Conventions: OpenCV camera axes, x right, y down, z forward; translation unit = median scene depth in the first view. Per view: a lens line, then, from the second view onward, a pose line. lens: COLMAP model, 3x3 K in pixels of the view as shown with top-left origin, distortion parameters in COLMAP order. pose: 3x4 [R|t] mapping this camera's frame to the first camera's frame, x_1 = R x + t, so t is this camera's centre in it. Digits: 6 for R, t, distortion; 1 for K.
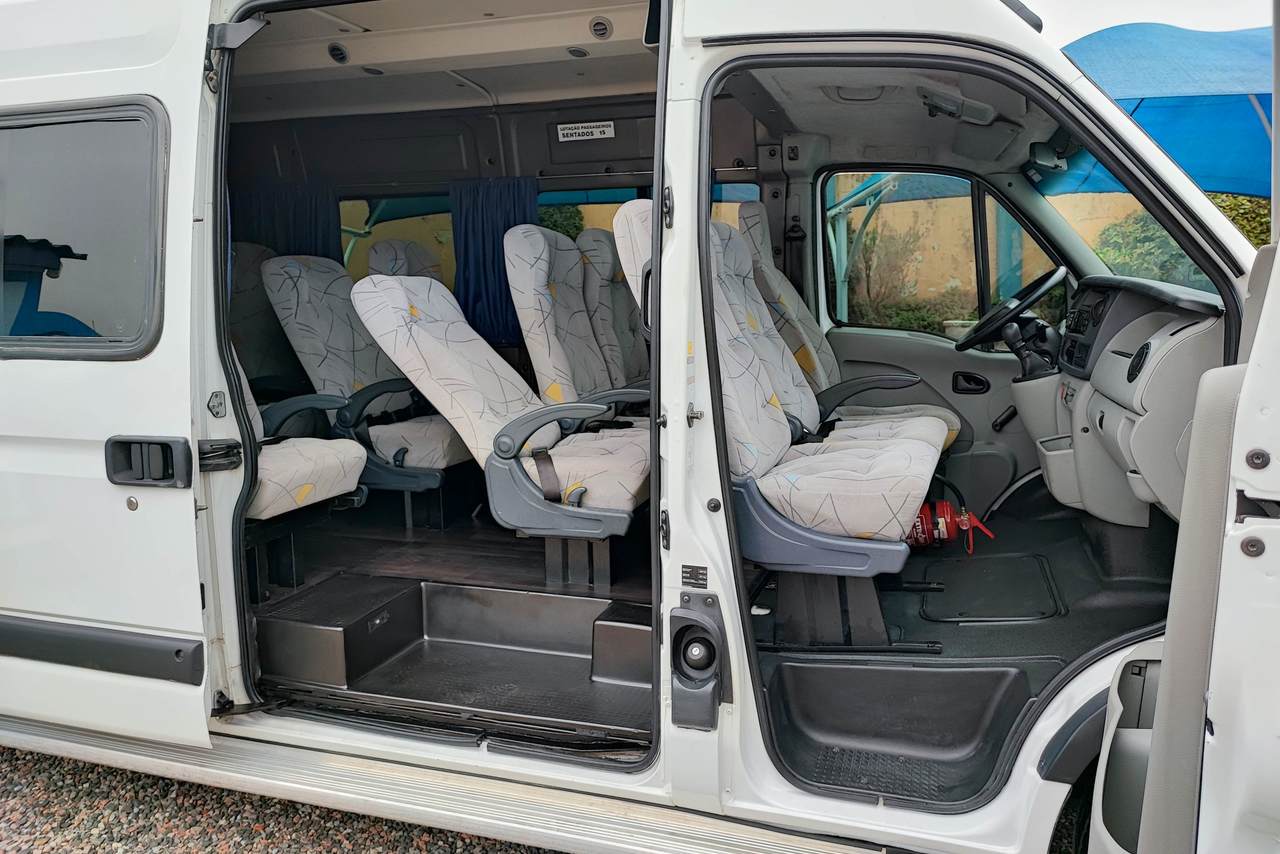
lens RADIAL K [[936.6, 0, 640.4], [0, 936.6, 426.3], [0, 0, 1]] dist [0.015319, -0.011767]
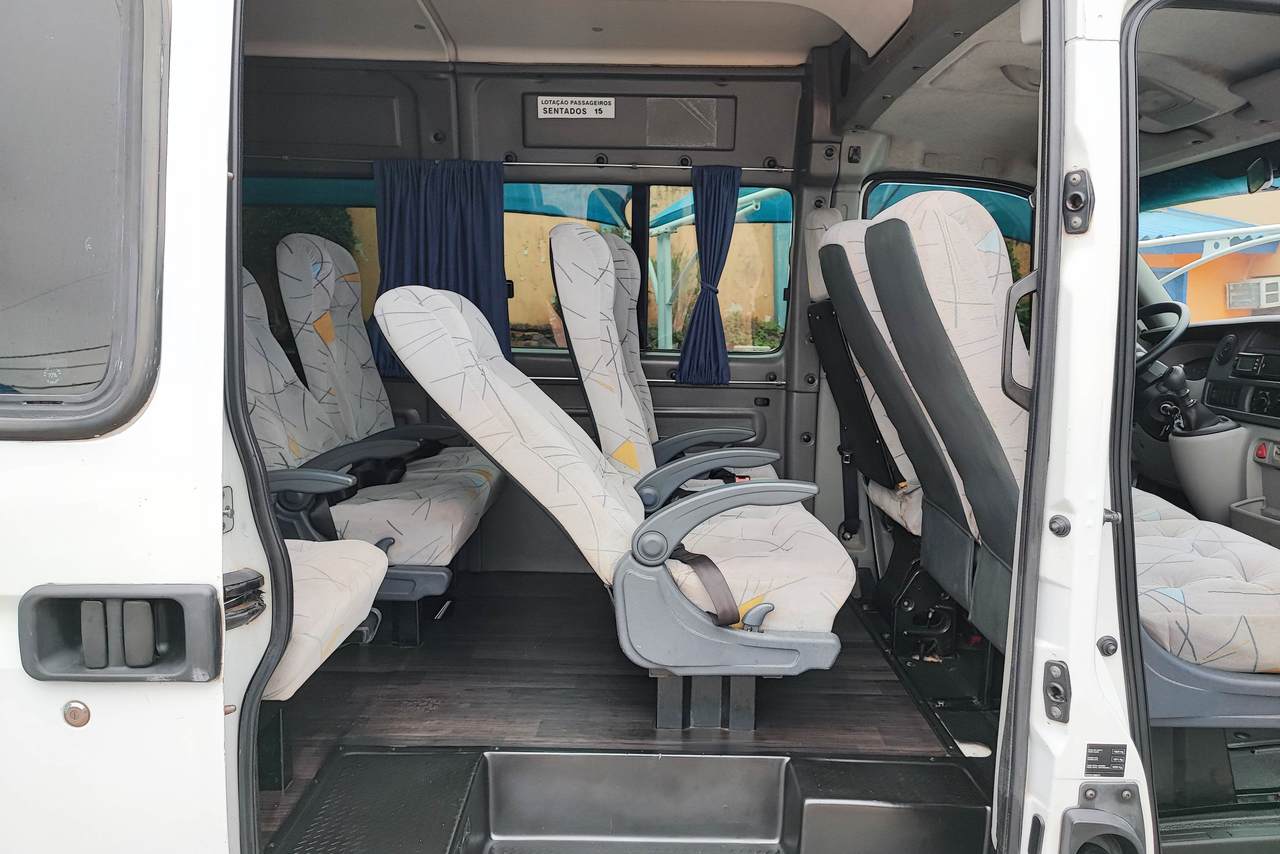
lens RADIAL K [[936.6, 0, 641.3], [0, 936.6, 427.7], [0, 0, 1]] dist [0.015319, -0.011767]
pose [[0.952008, -0.012830, 0.305803, -0.347089], [0.018059, 0.999735, -0.014277, -0.054067], [-0.305539, 0.019114, 0.951988, 0.353682]]
